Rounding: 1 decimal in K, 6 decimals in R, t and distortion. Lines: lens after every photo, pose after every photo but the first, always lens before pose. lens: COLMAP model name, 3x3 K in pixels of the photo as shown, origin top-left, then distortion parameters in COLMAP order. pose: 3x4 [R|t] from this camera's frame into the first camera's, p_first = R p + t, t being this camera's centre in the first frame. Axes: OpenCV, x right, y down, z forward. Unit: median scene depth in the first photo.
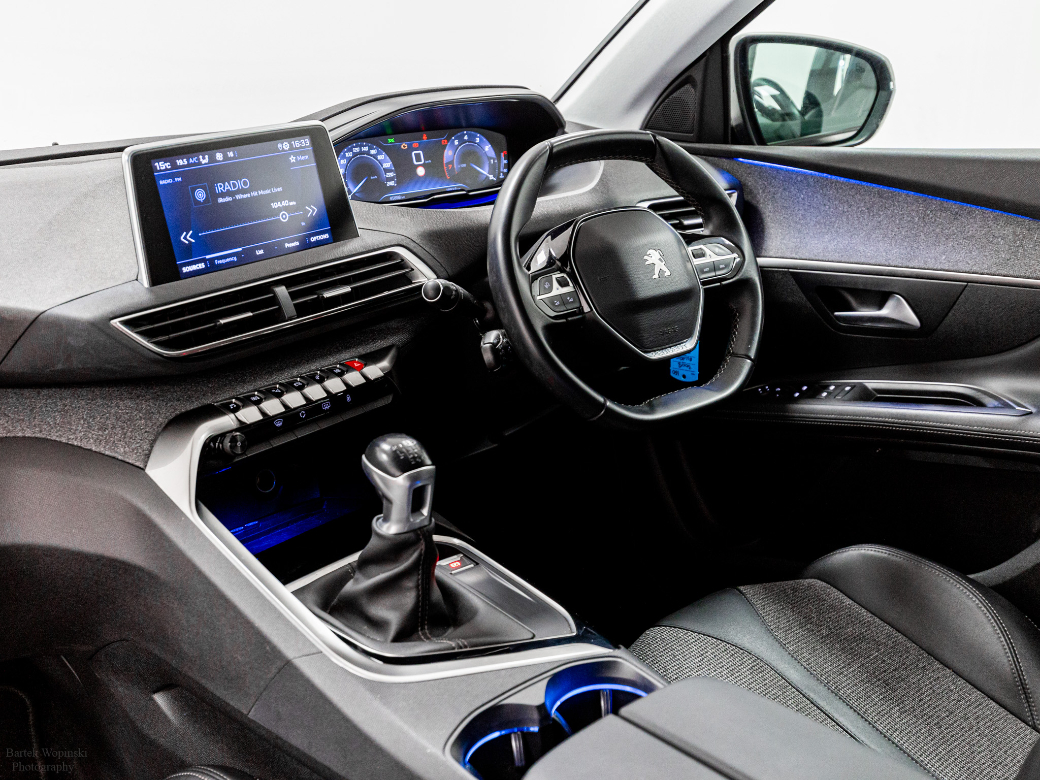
lens RADIAL K [[1119.8, 0, 517.1], [0, 1119.8, 391.5], [0, 0, 1]] dist [-0.025760, 0.000000]
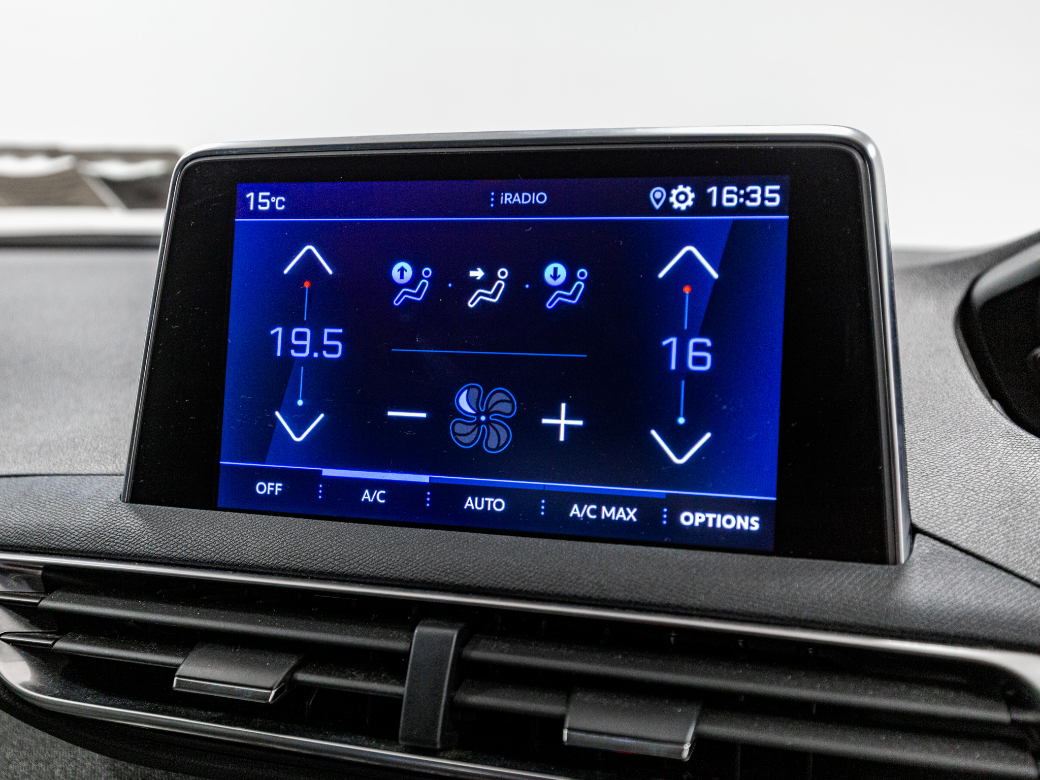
lens RADIAL K [[1094.8, 0, 514.4], [0, 1094.8, 396.7], [0, 0, 1]] dist [-0.019988, 0.000000]
pose [[0.435800, 0.167889, -0.884246, 0.043247], [-0.324417, 0.945710, 0.019671, -0.161042], [0.839543, 0.278292, 0.466607, 0.843854]]
